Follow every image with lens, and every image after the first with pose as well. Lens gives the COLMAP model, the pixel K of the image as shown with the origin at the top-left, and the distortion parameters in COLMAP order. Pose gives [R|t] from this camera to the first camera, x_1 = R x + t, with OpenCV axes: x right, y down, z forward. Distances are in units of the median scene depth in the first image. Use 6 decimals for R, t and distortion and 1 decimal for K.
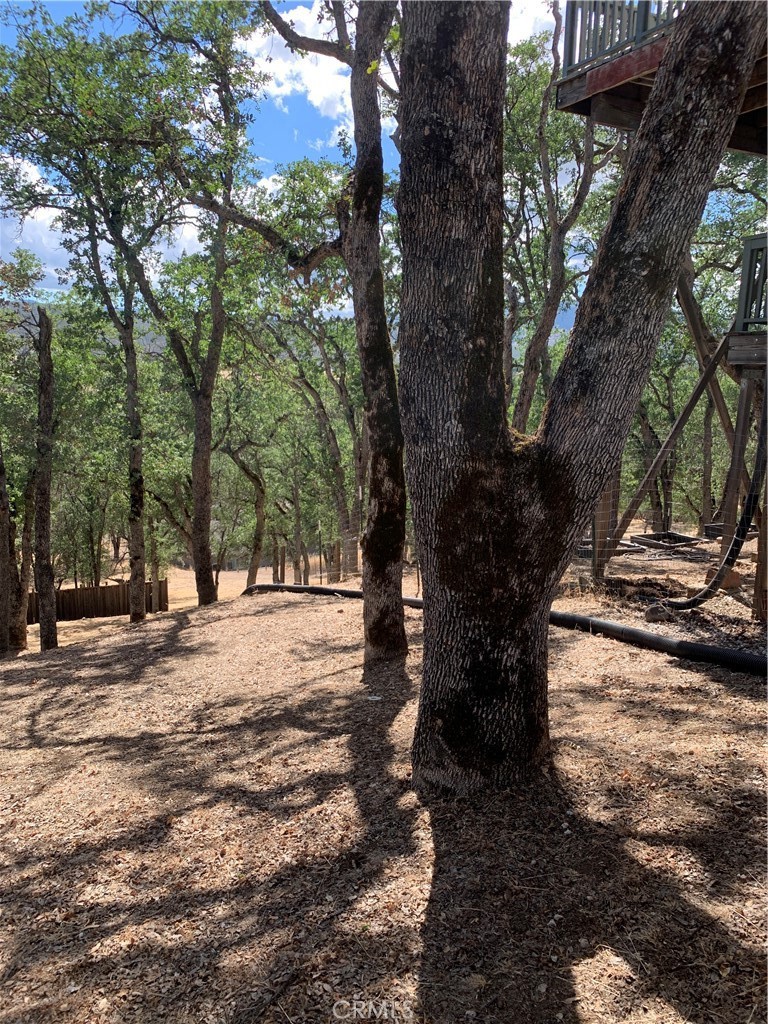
lens RADIAL K [[774.1, 0, 365.9], [0, 774.1, 520.4], [0, 0, 1]] dist [0.141003, -0.299899]
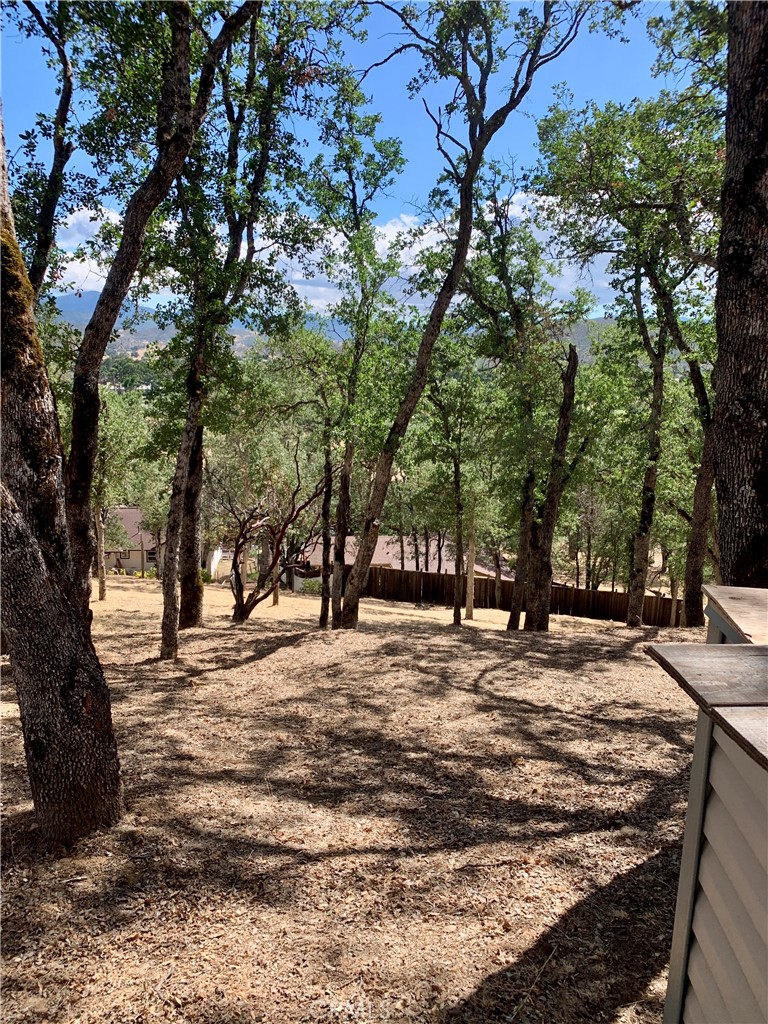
lens RADIAL K [[774.1, 0, 365.9], [0, 774.1, 520.4], [0, 0, 1]] dist [0.141003, -0.299899]
pose [[0.754647, 0.128673, -0.643390, 0.161091], [-0.135402, 0.990016, 0.039179, -0.017612], [0.642007, 0.057550, 0.764535, -0.088016]]
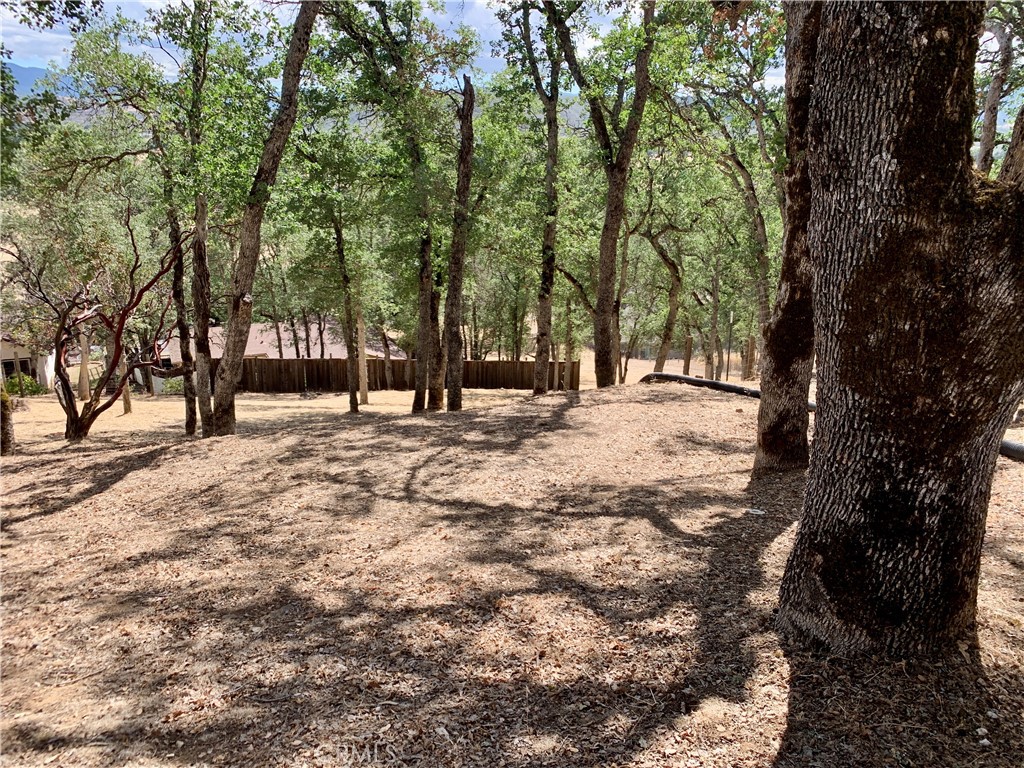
lens RADIAL K [[766.3, 0, 519.2], [0, 766.3, 381.3], [0, 0, 1]] dist [0.032455, -0.031332]
pose [[0.937916, 0.106996, -0.329946, 0.020010], [-0.076551, 0.991631, 0.103964, 0.010608], [0.338308, -0.072252, 0.938257, 0.078719]]
